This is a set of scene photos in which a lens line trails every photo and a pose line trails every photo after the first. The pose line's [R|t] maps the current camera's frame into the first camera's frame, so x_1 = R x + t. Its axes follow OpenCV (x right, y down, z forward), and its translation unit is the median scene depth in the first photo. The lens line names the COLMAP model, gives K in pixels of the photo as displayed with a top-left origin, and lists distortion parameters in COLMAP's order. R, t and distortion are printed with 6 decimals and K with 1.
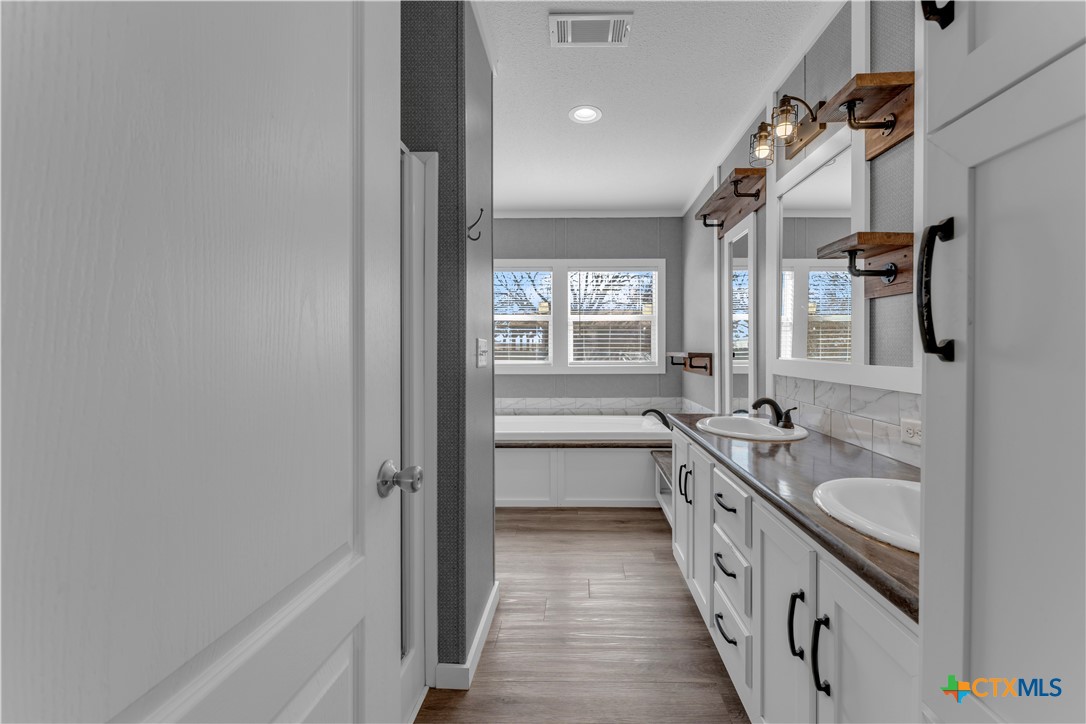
lens RADIAL K [[518.0, 0, 558.7], [0, 518.0, 366.0], [0, 0, 1]] dist [-0.000279, -0.000283]
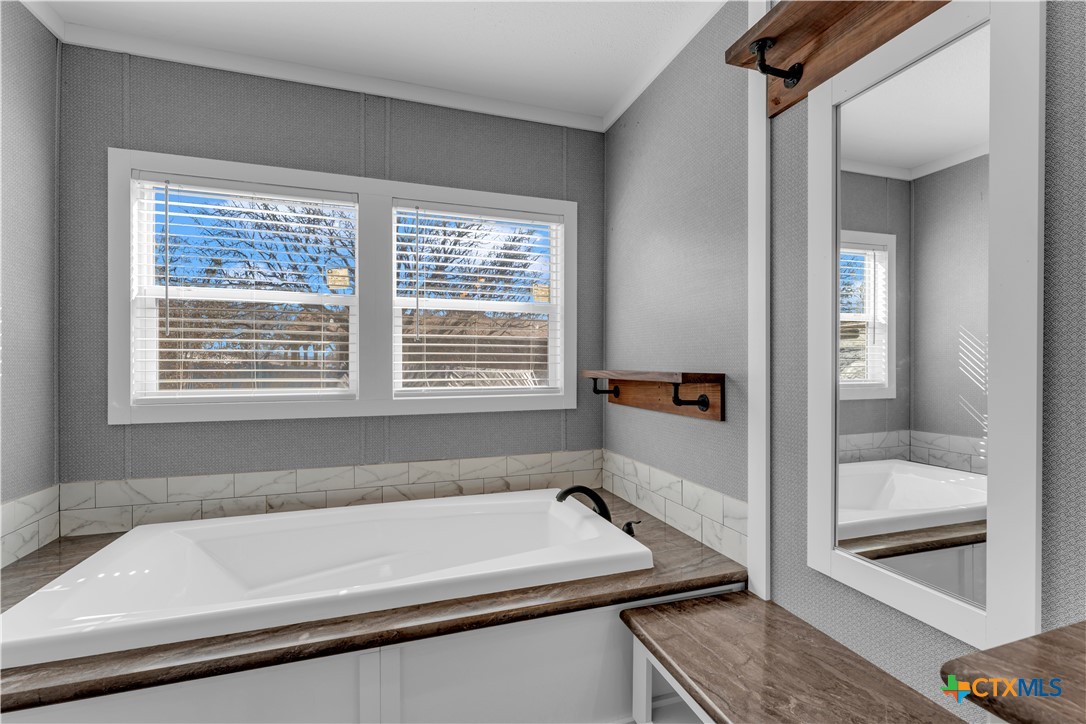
lens RADIAL K [[518.0, 0, 558.7], [0, 518.0, 366.0], [0, 0, 1]] dist [-0.000279, -0.000283]
pose [[0.929938, -0.000345, 0.367715, -0.015860], [0.010722, 0.999600, -0.026179, -0.016683], [-0.367559, 0.028288, 0.929570, 0.485098]]
